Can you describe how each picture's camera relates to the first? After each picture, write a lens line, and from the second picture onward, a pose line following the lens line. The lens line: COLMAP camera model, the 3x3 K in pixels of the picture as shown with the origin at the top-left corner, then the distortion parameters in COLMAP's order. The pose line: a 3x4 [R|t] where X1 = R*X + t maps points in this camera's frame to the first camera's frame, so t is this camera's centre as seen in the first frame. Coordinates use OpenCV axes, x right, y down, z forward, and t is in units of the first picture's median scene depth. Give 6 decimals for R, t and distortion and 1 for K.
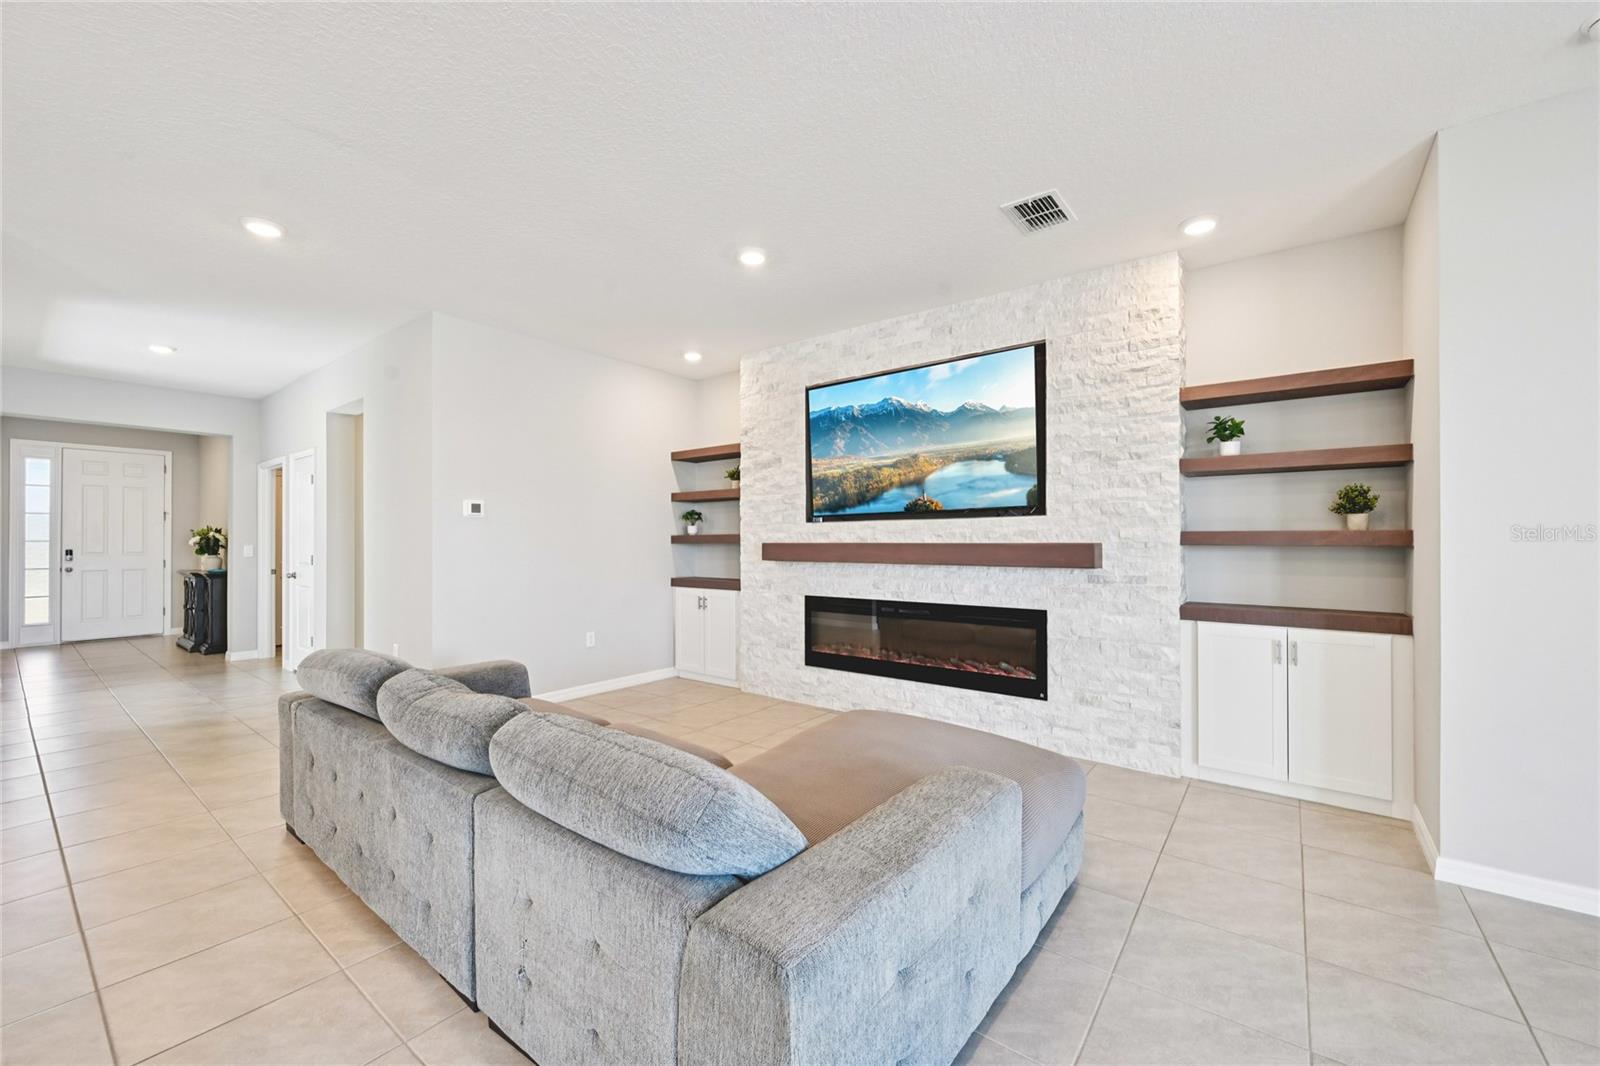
lens RADIAL K [[633.7, 0, 797.1], [0, 633.7, 537.6], [0, 0, 1]] dist [-0.003452, 0.000767]
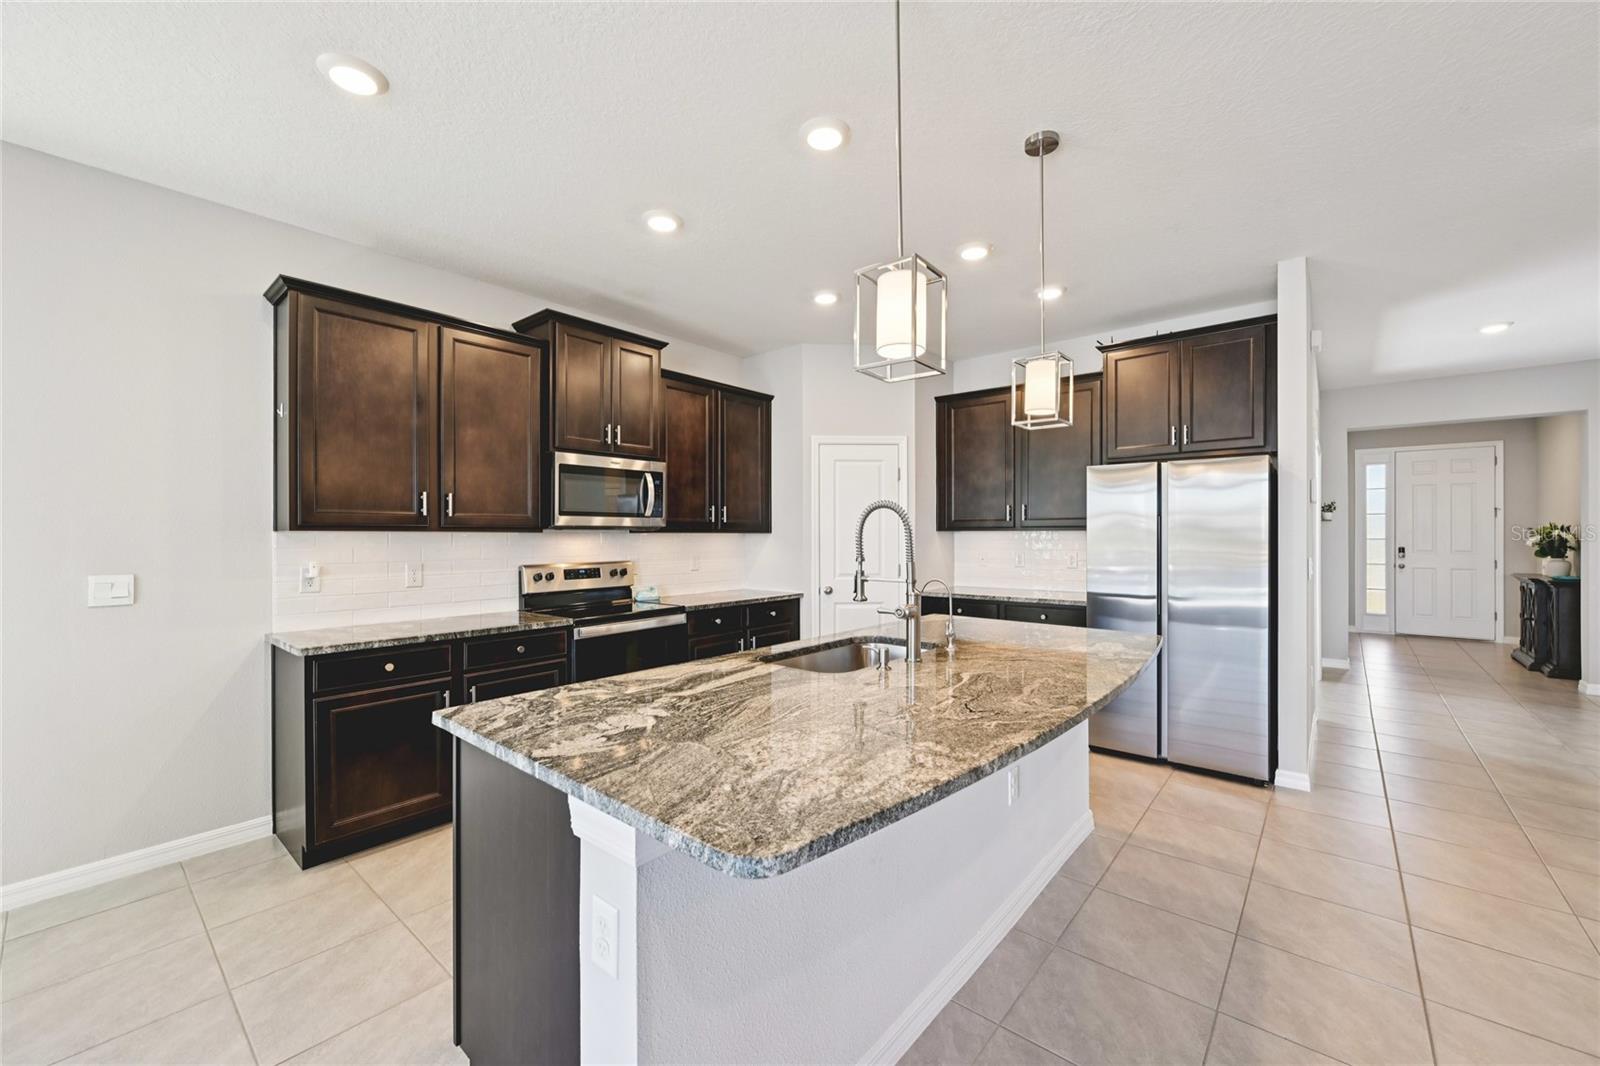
lens RADIAL K [[633.7, 0, 805.9], [0, 633.7, 531.7], [0, 0, 1]] dist [-0.003452, 0.000767]
pose [[-0.040079, -0.002423, -0.999194, -0.090873], [0.006095, 0.999978, -0.002669, -0.018321], [0.999178, -0.006197, -0.040063, 0.075327]]
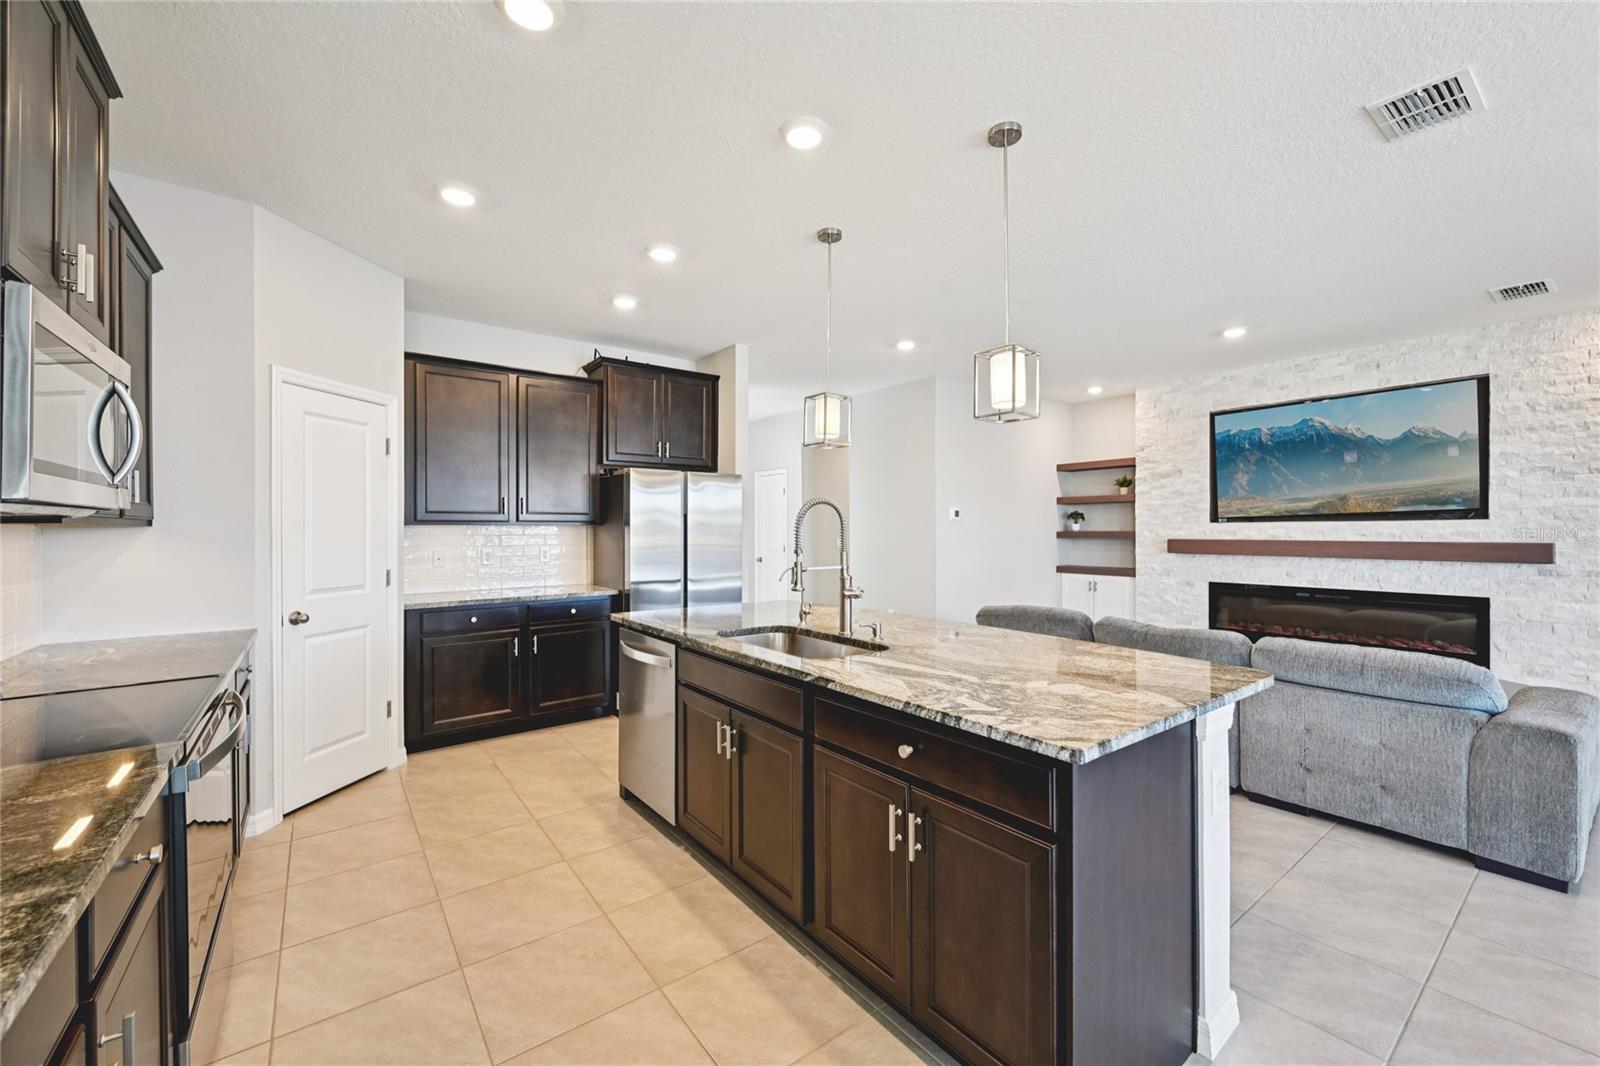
lens RADIAL K [[633.7, 0, 794.5], [0, 633.7, 530.2], [0, 0, 1]] dist [-0.003452, 0.000767]
pose [[0.963805, 0.001538, -0.266603, -0.463785], [0.000380, 0.999974, 0.007142, -0.019351], [0.266607, -0.006984, 0.963780, -0.424766]]
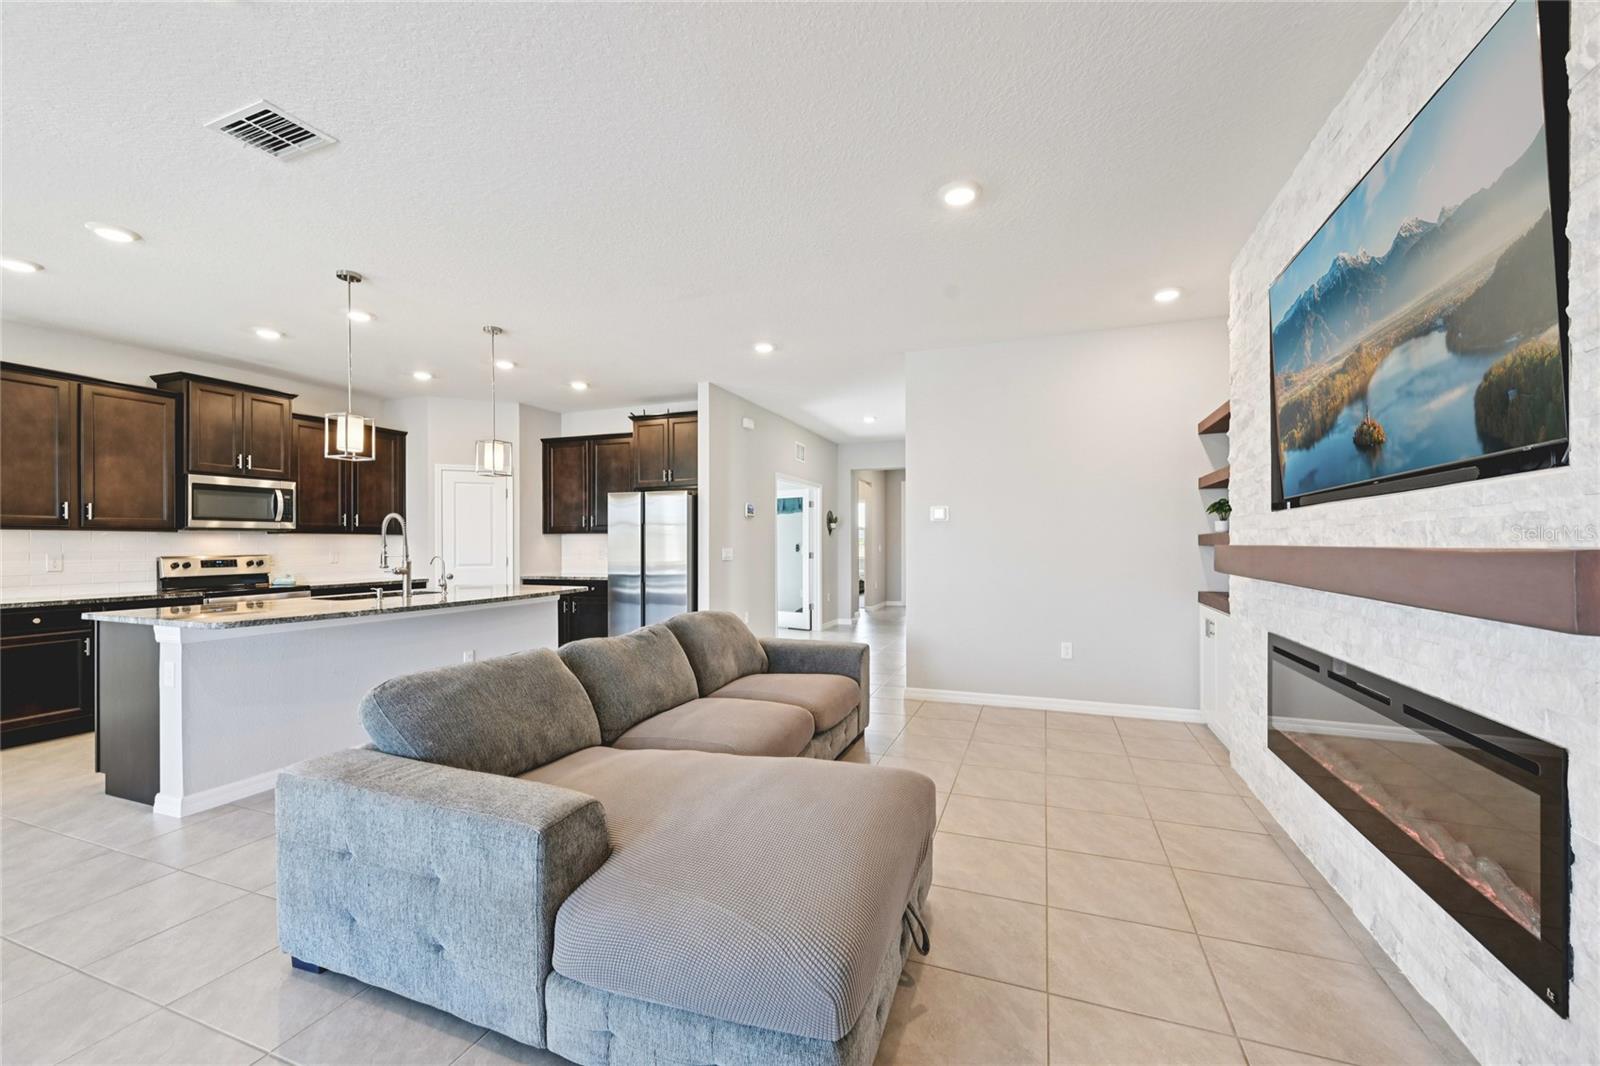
lens RADIAL K [[633.7, 0, 805.4], [0, 633.7, 542.5], [0, 0, 1]] dist [-0.003452, 0.000767]
pose [[0.296651, 0.000035, -0.954986, 0.487994], [0.006658, 0.999976, 0.002105, 0.001254], [0.954963, -0.006983, 0.296644, 0.421904]]
